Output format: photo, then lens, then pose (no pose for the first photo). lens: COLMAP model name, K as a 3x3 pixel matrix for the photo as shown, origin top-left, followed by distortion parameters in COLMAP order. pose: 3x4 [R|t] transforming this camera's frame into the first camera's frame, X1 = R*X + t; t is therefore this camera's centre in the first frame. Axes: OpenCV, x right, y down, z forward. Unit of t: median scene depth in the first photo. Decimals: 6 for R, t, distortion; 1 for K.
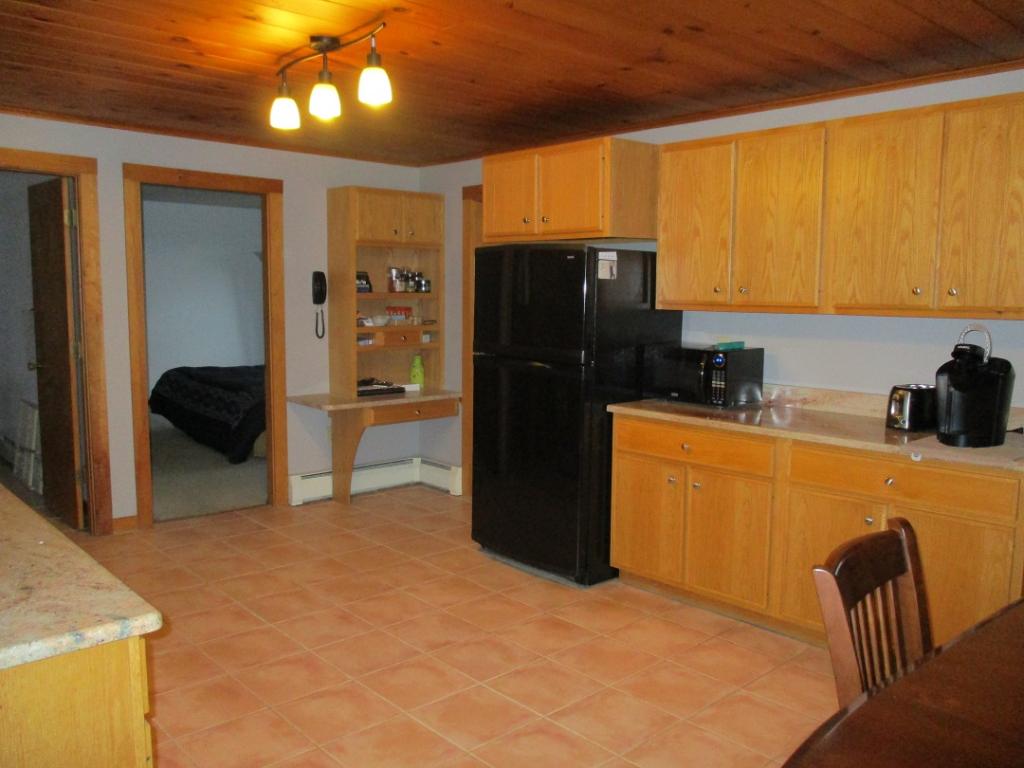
lens RADIAL K [[829.2, 0, 518.3], [0, 829.2, 394.2], [0, 0, 1]] dist [-0.054064, 0.023141]
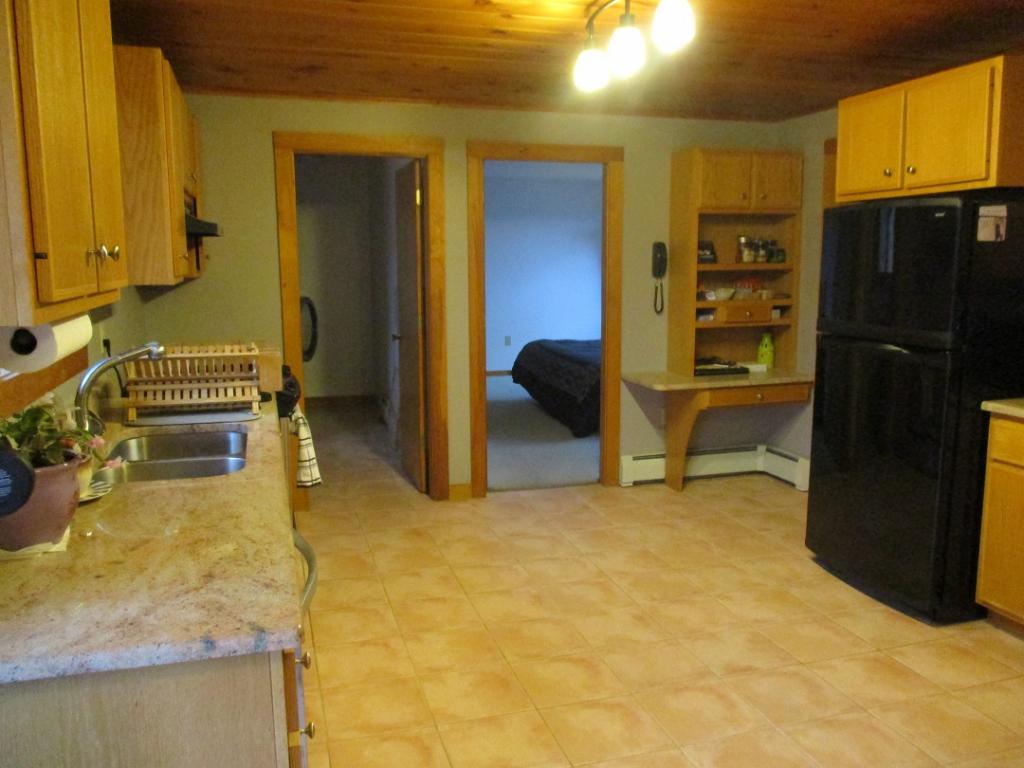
lens RADIAL K [[829.2, 0, 517.1], [0, 829.2, 398.6], [0, 0, 1]] dist [-0.054064, 0.023141]
pose [[0.895517, 0.049362, -0.442282, 0.051117], [-0.032568, 0.998434, 0.045491, -0.010258], [0.443835, -0.026334, 0.895722, 0.100041]]
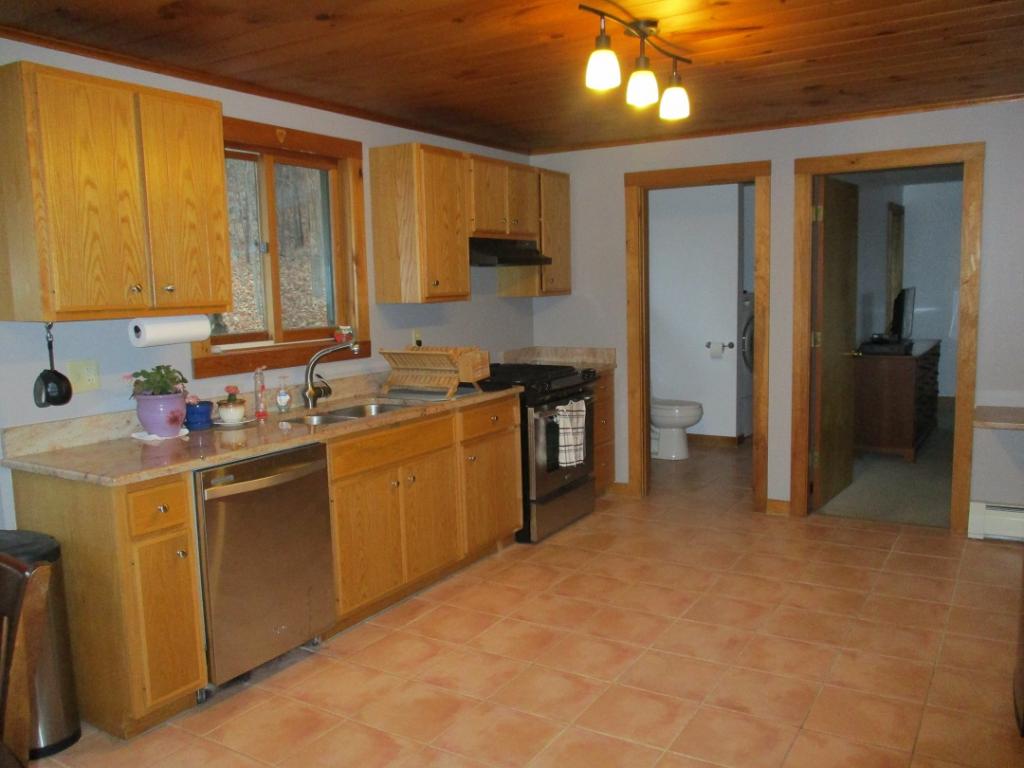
lens RADIAL K [[829.2, 0, 516.3], [0, 829.2, 384.1], [0, 0, 1]] dist [-0.054064, 0.023141]
pose [[0.261175, 0.081453, -0.961849, 0.482081], [-0.082509, 0.994671, 0.061828, -0.038784], [0.961759, 0.063213, 0.266504, 0.436235]]
